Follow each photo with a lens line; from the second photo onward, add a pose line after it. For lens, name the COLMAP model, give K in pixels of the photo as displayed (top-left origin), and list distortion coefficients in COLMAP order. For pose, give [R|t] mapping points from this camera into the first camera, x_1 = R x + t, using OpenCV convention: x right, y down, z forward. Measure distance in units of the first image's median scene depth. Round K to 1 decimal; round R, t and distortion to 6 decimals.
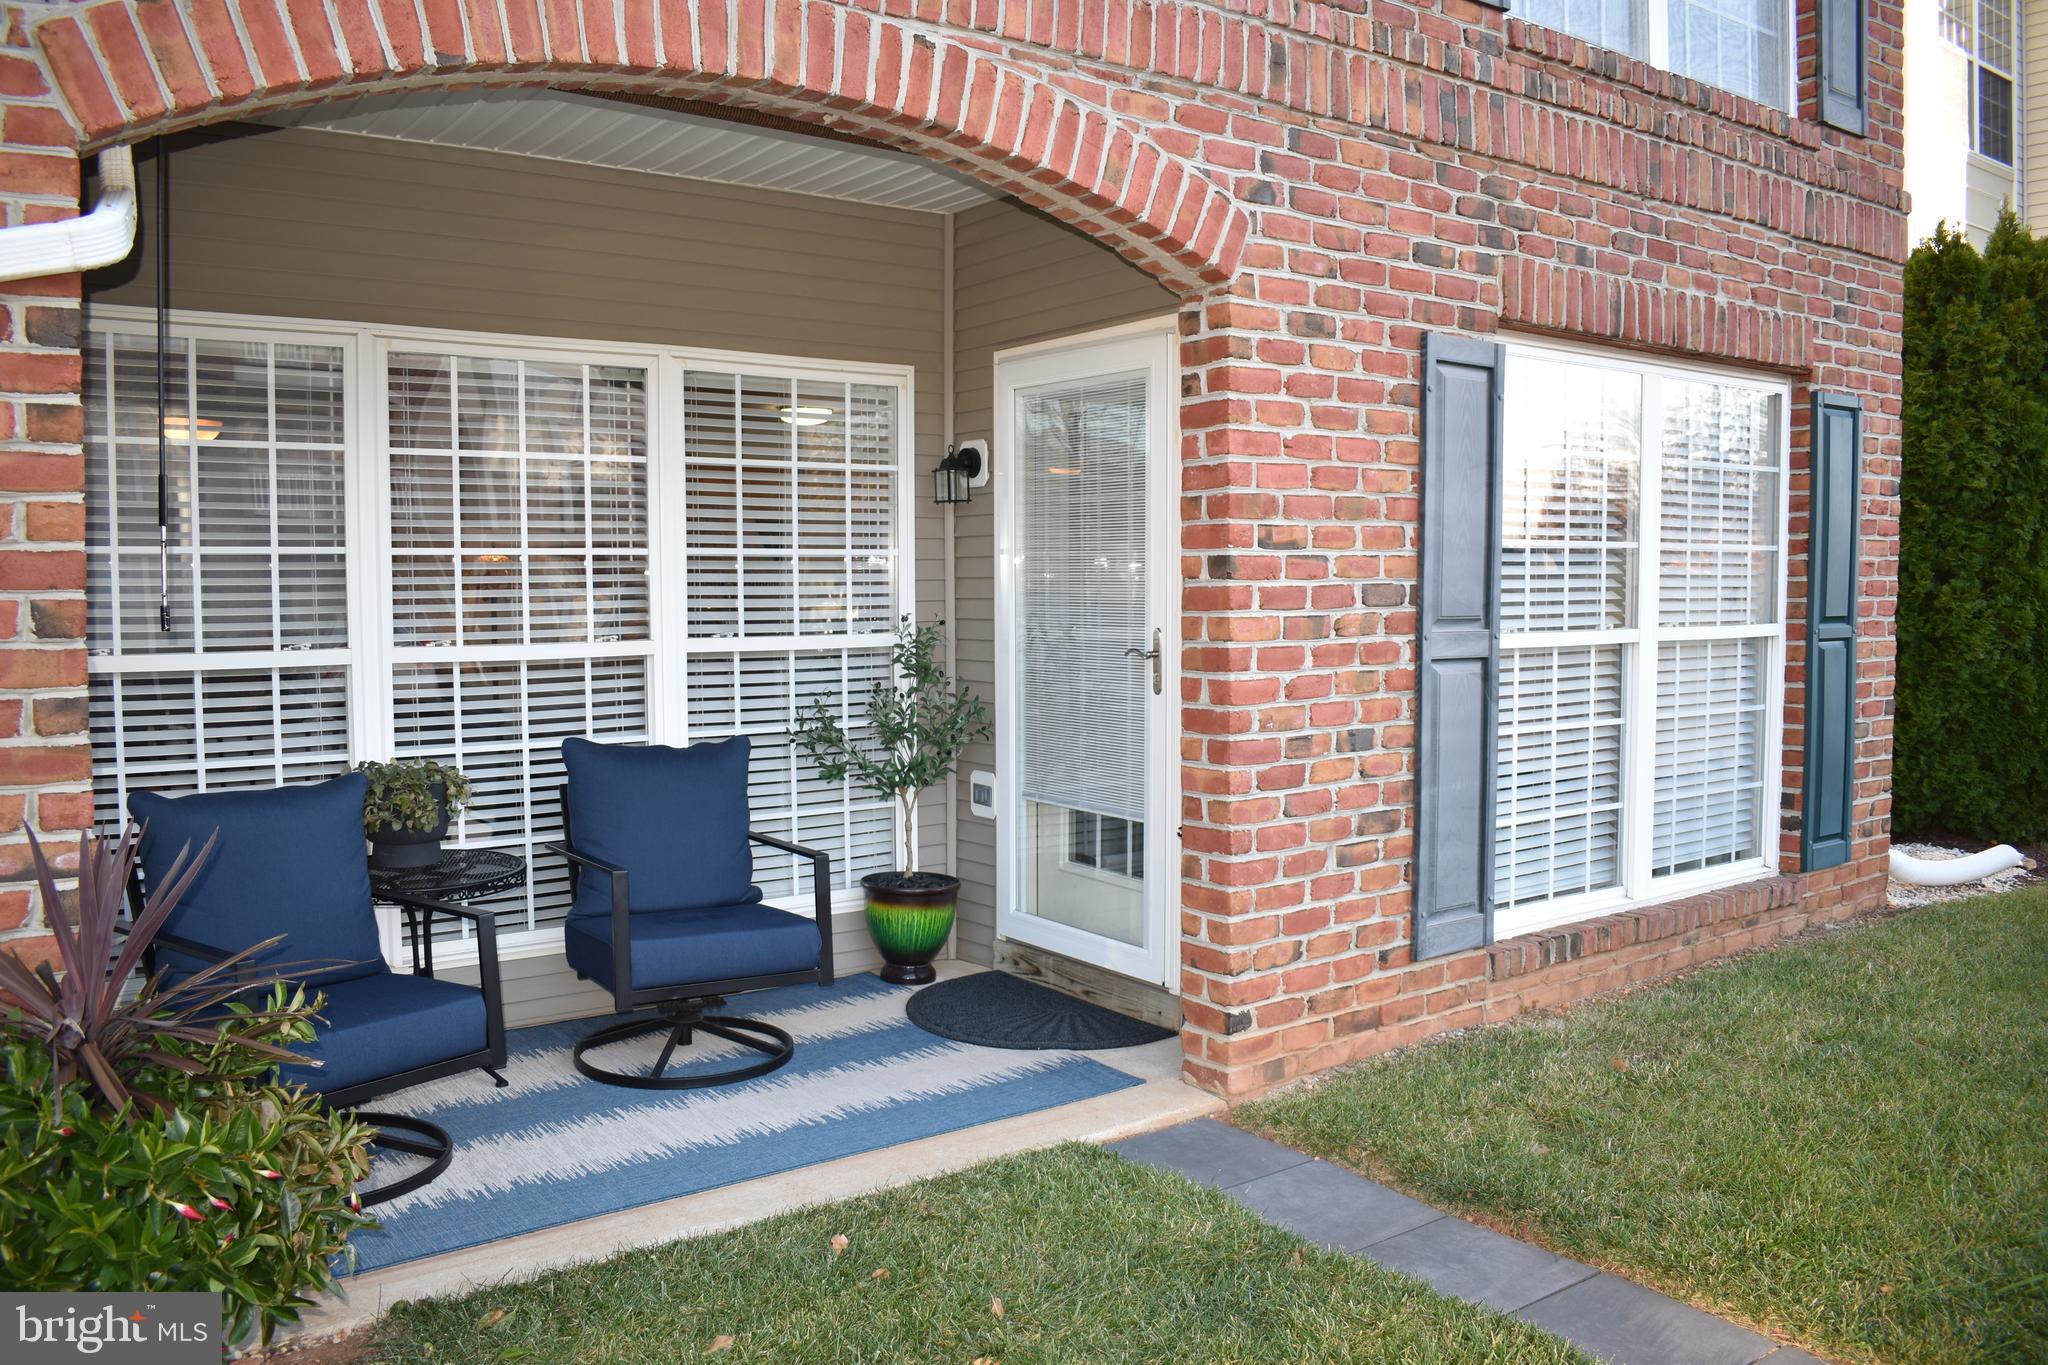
lens RADIAL K [[1611.5, 0, 1024.4], [0, 1611.5, 678.9], [0, 0, 1]] dist [-0.085476, 0.006002]
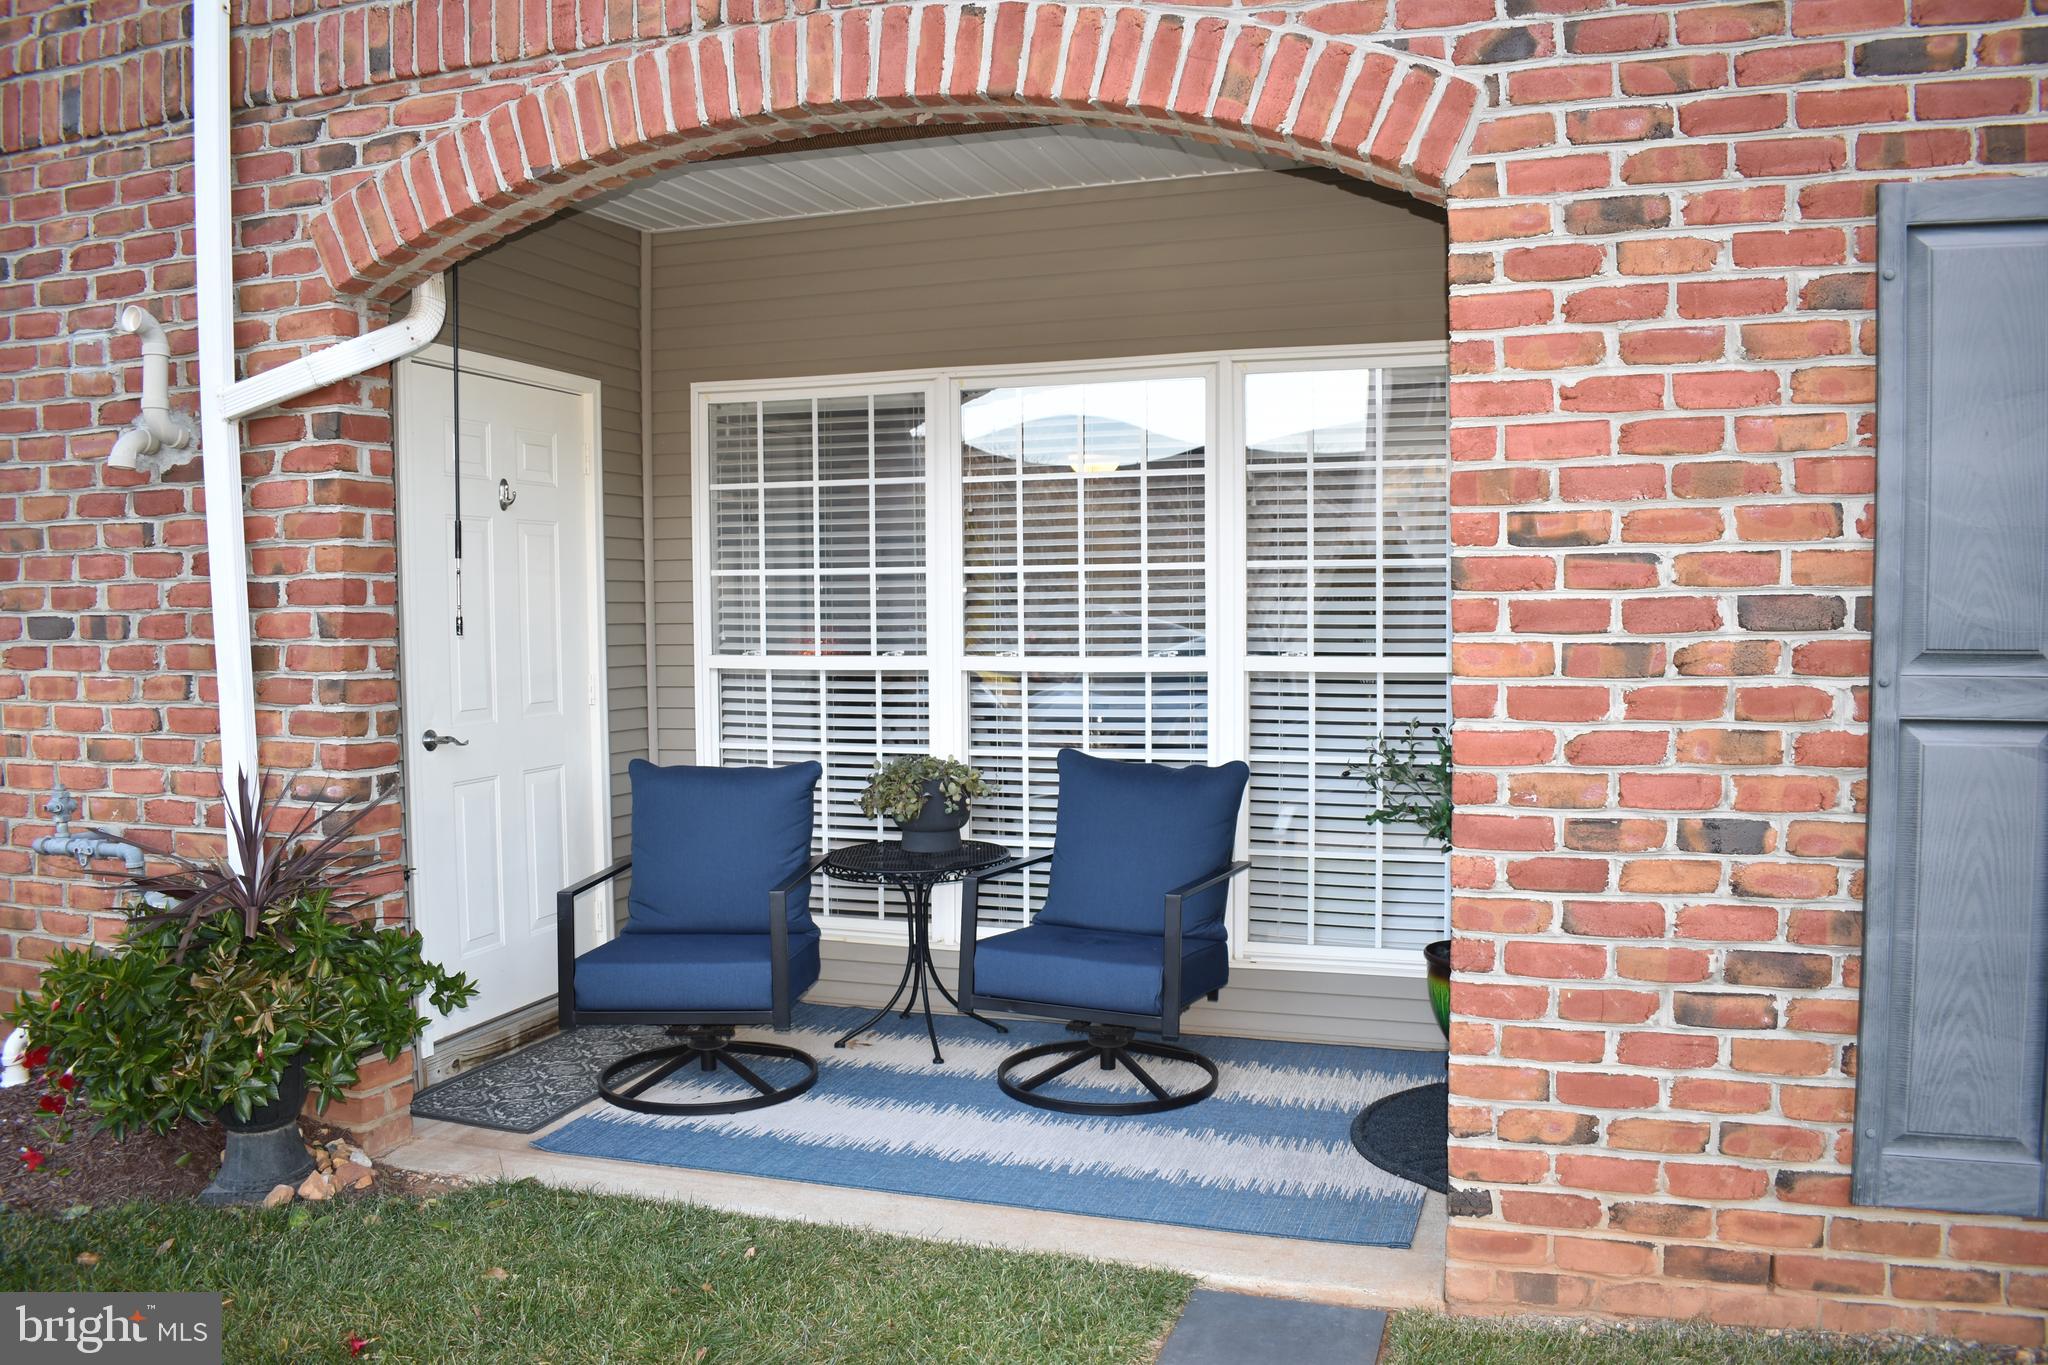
lens RADIAL K [[1608.1, 0, 1024.0], [0, 1608.1, 682.5], [0, 0, 1]] dist [-0.089741, 0.005914]
pose [[0.572947, 0.037861, -0.818717, 0.583592], [-0.043906, 0.998916, 0.015469, -0.021993], [0.818416, 0.027084, 0.573988, 0.412403]]
